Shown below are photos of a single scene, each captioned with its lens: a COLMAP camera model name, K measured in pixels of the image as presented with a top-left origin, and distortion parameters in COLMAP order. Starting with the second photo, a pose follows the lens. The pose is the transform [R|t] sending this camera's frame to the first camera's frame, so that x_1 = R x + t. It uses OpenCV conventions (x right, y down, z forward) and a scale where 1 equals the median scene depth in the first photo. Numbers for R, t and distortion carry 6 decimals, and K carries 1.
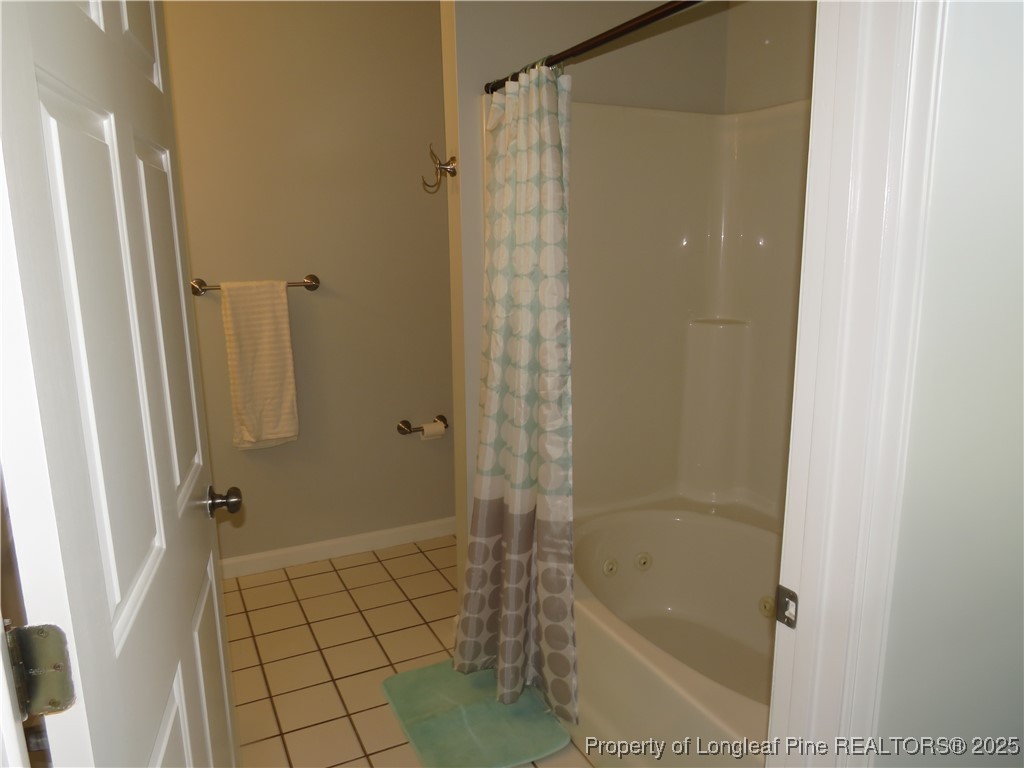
lens RADIAL K [[722.9, 0, 511.9], [0, 722.9, 384.3], [0, 0, 1]] dist [-0.048940, 0.000593]
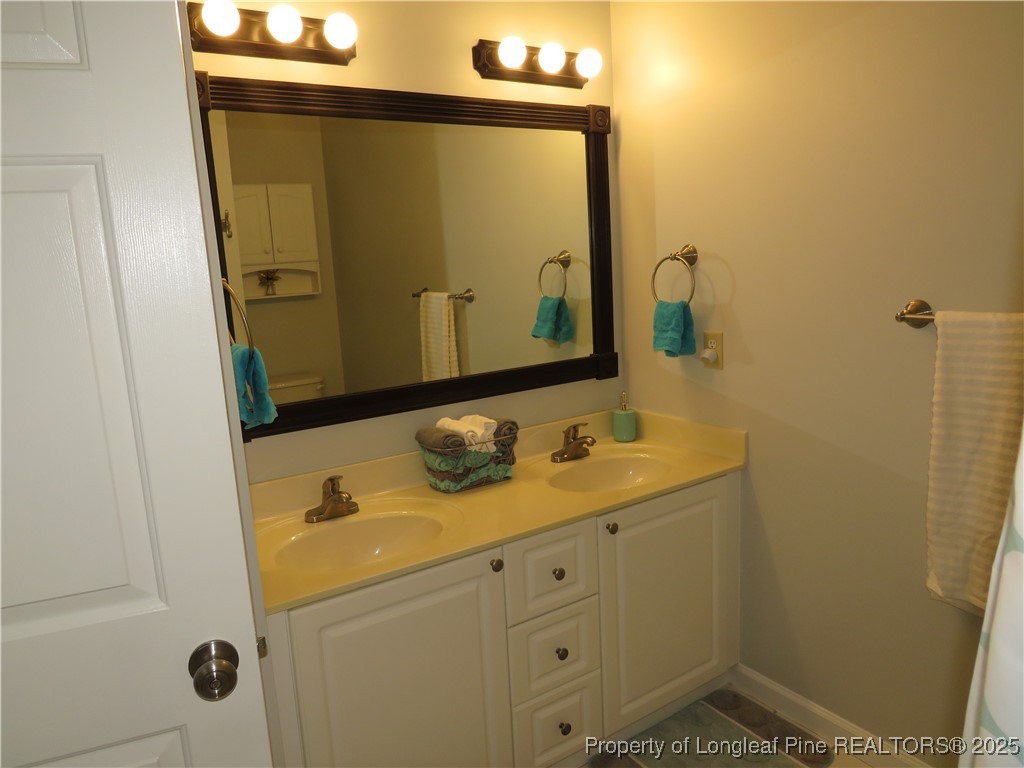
lens RADIAL K [[722.9, 0, 512.1], [0, 722.9, 383.4], [0, 0, 1]] dist [-0.048940, 0.000593]
pose [[0.122939, 0.177780, -0.976361, 0.112097], [-0.152830, 0.975479, 0.158375, -0.120835], [0.980576, 0.129747, 0.147094, 0.582565]]
